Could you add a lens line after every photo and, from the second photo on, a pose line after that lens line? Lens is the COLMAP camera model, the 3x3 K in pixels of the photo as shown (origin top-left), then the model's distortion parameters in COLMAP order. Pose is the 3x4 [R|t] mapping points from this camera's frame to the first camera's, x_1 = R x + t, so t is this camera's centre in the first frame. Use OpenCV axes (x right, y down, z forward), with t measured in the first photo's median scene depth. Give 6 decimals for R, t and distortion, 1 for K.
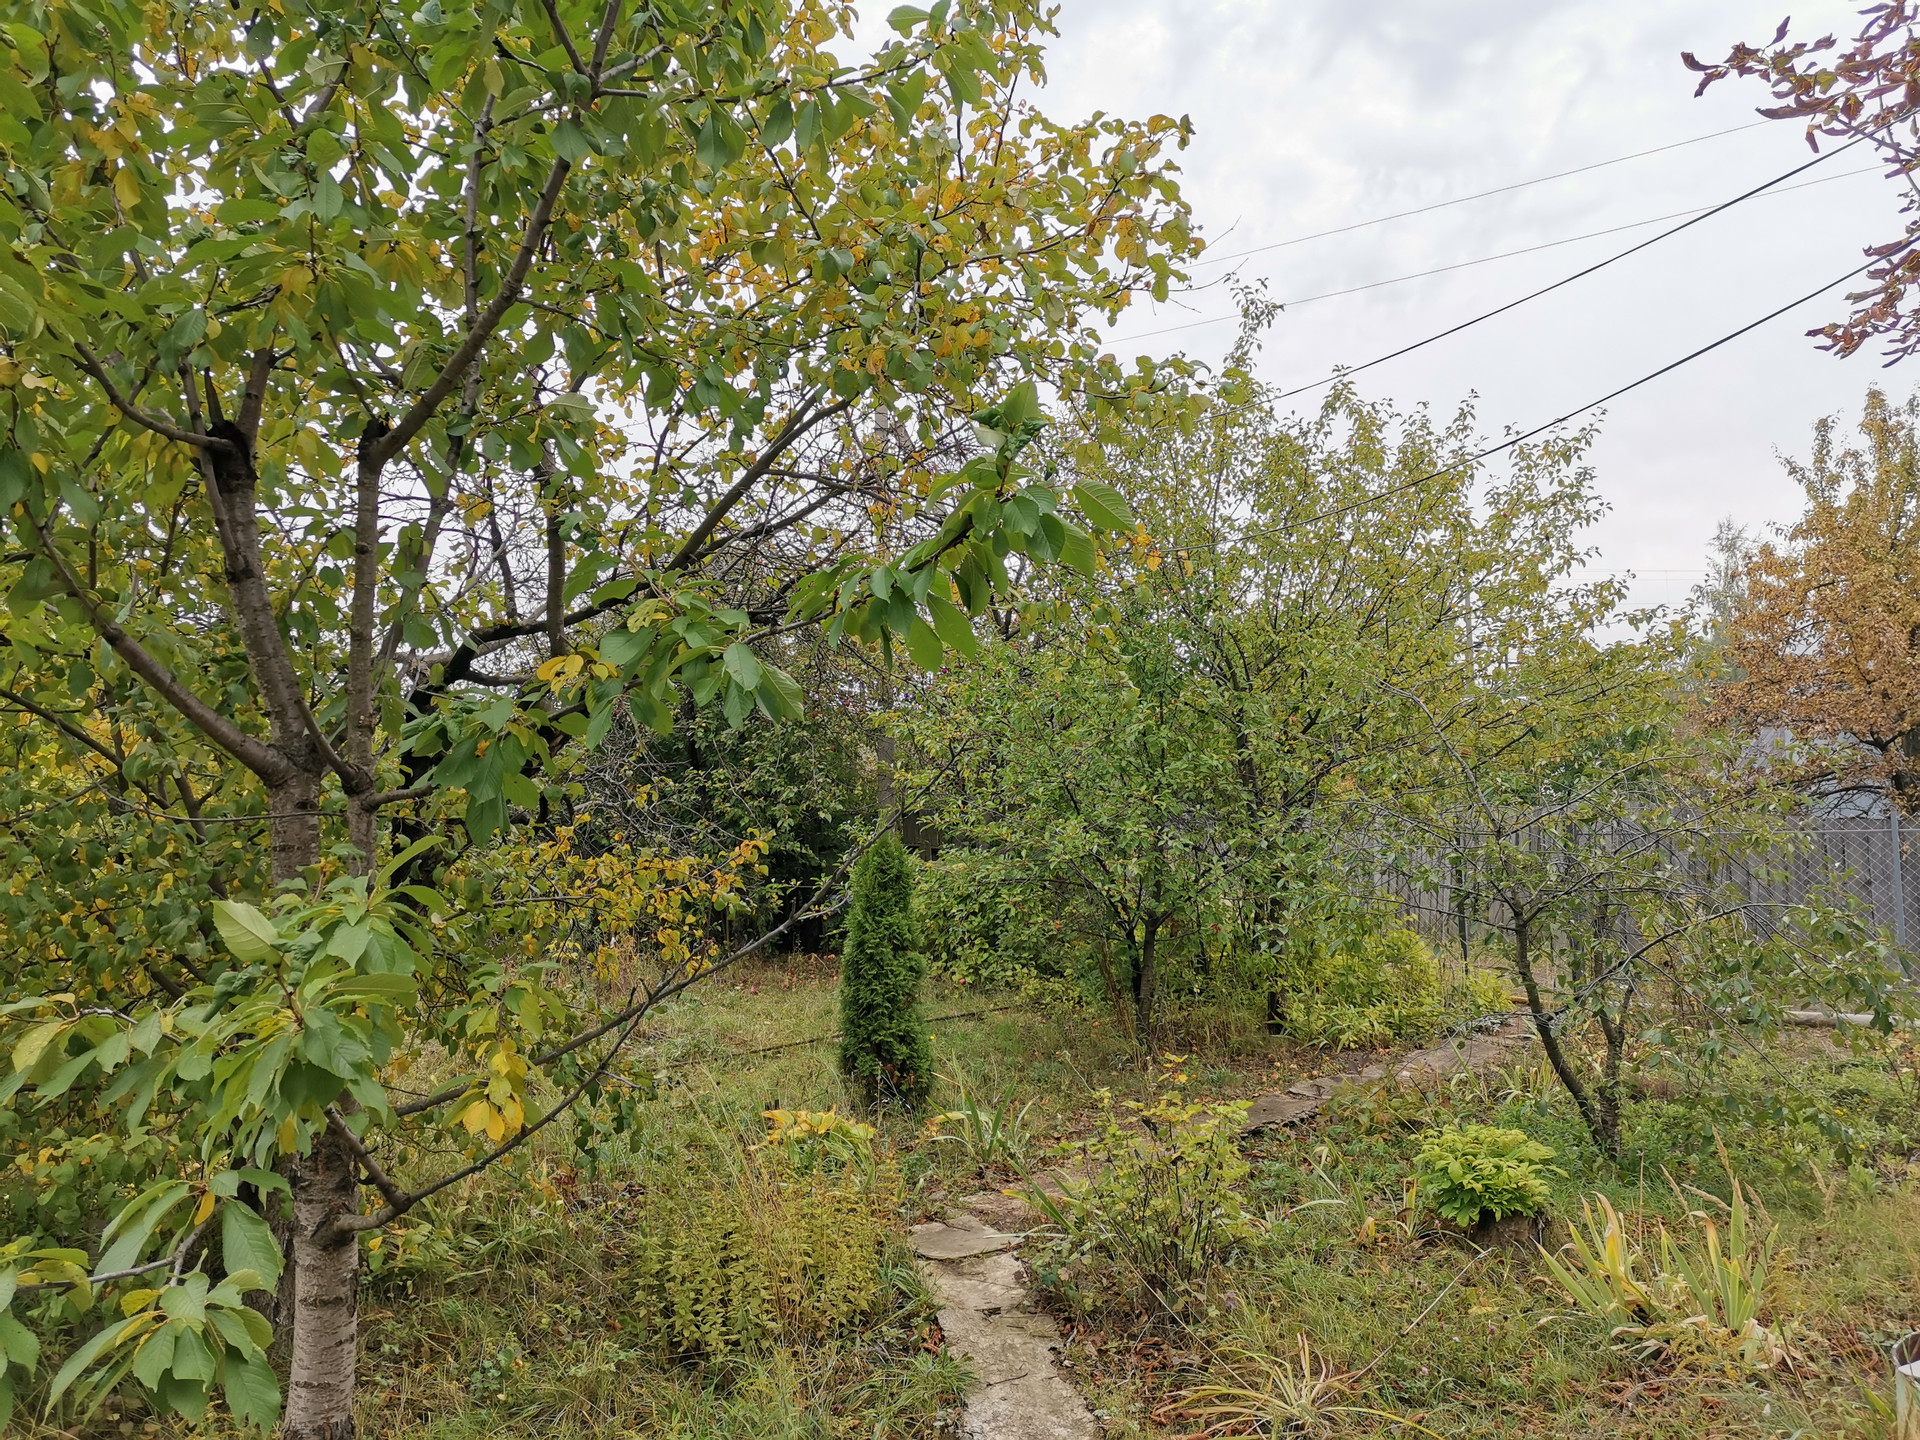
lens RADIAL K [[1312.4, 0, 960.0], [0, 1312.4, 720.0], [0, 0, 1]] dist [0.002511, -0.045981]
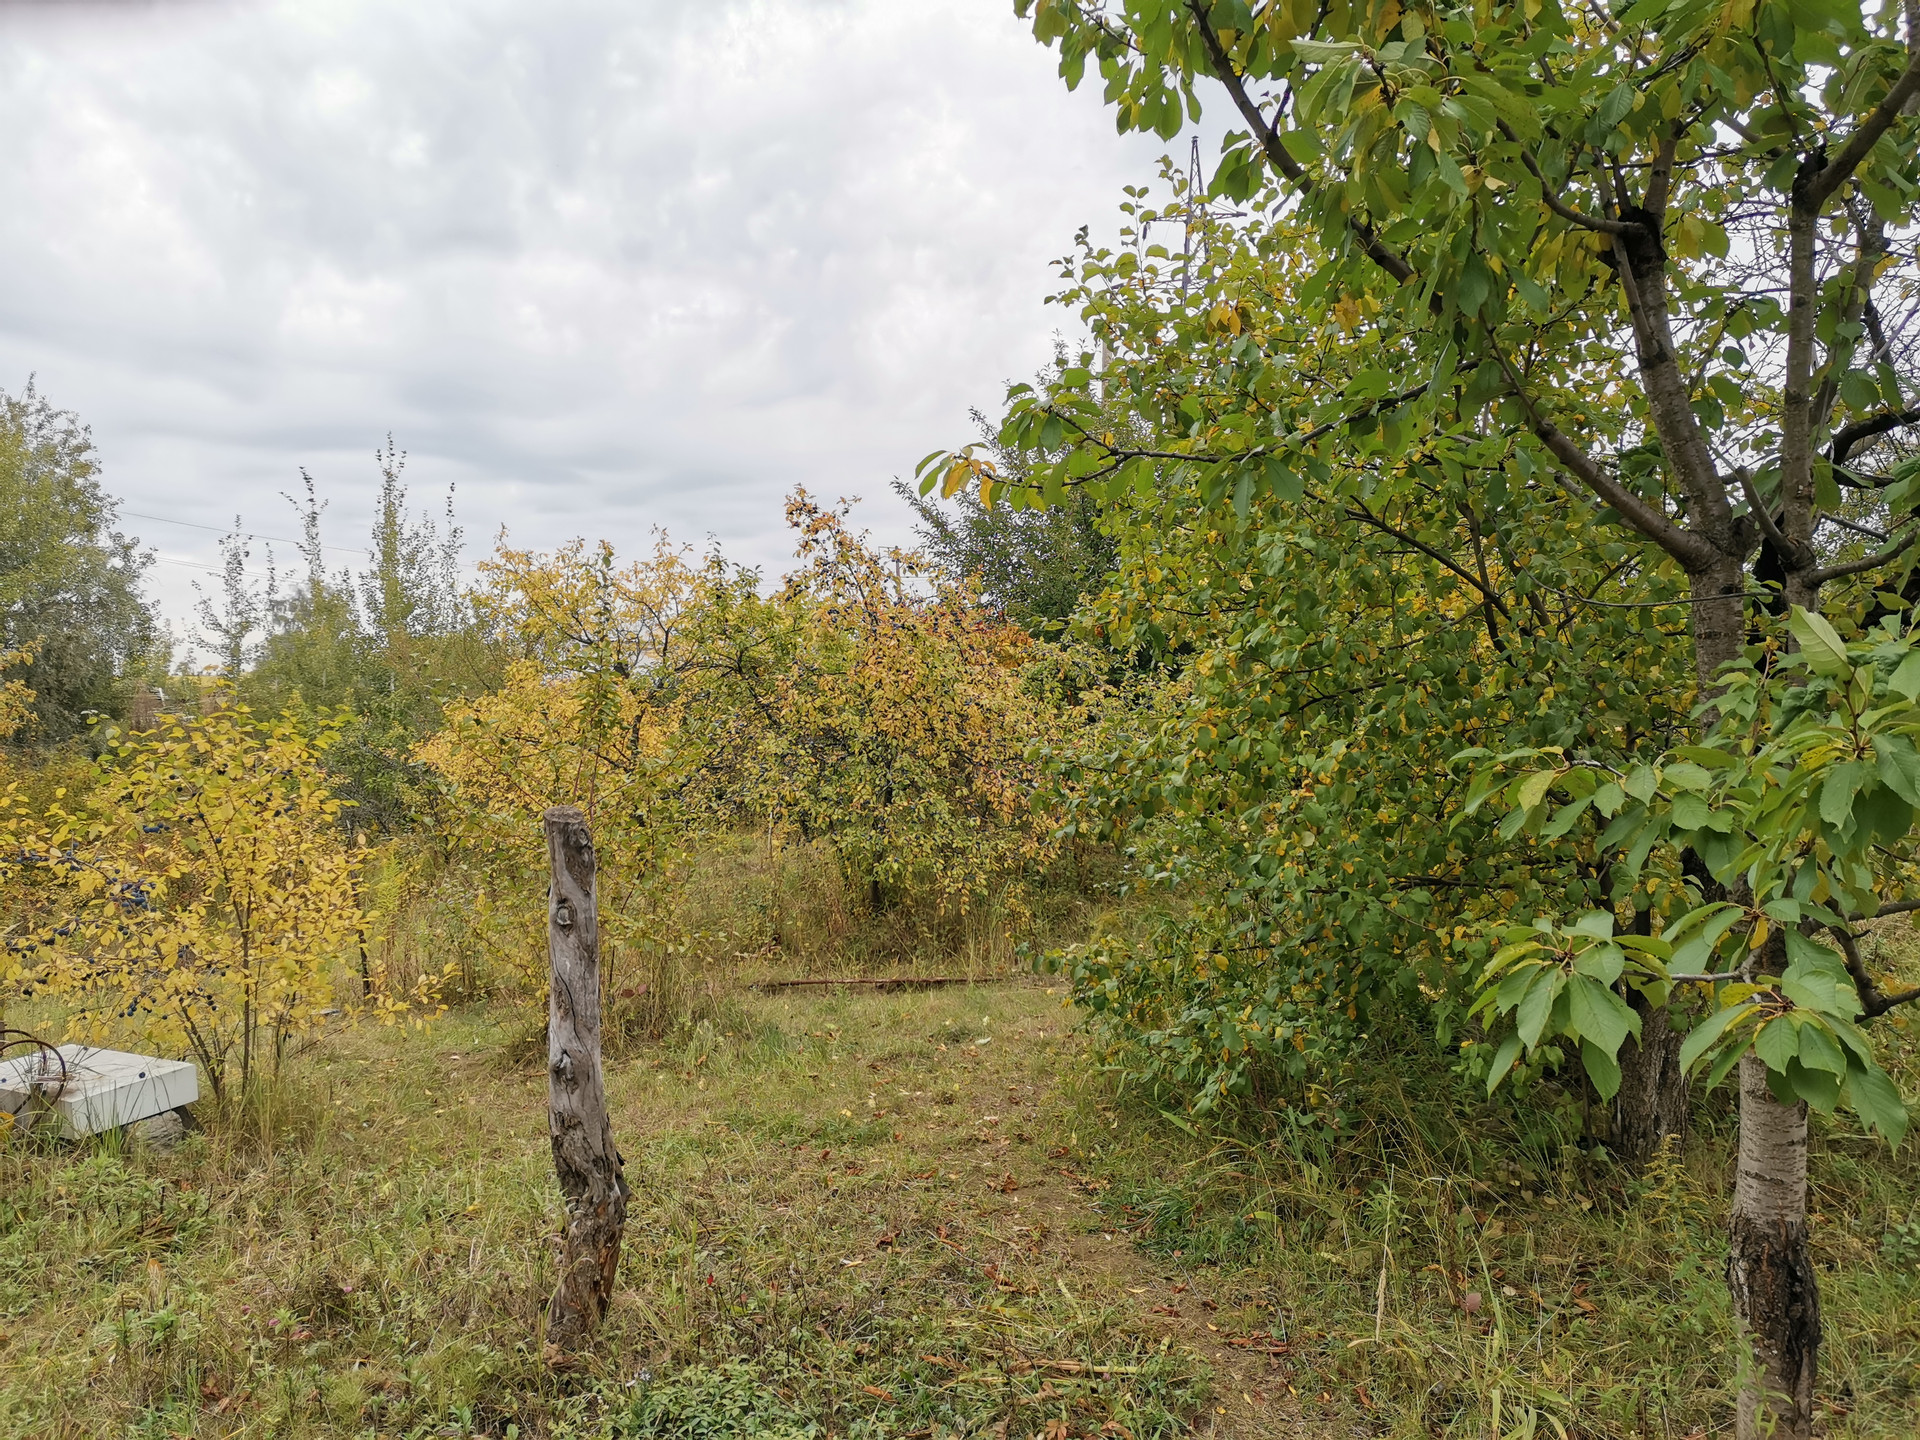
lens RADIAL K [[1312.4, 0, 960.0], [0, 1312.4, 720.0], [0, 0, 1]] dist [0.002511, -0.045981]
pose [[0.645756, 0.002664, -0.763539, -0.142165], [0.055808, 0.997155, 0.050678, 0.085015], [0.761502, -0.075338, 0.643770, -0.057167]]
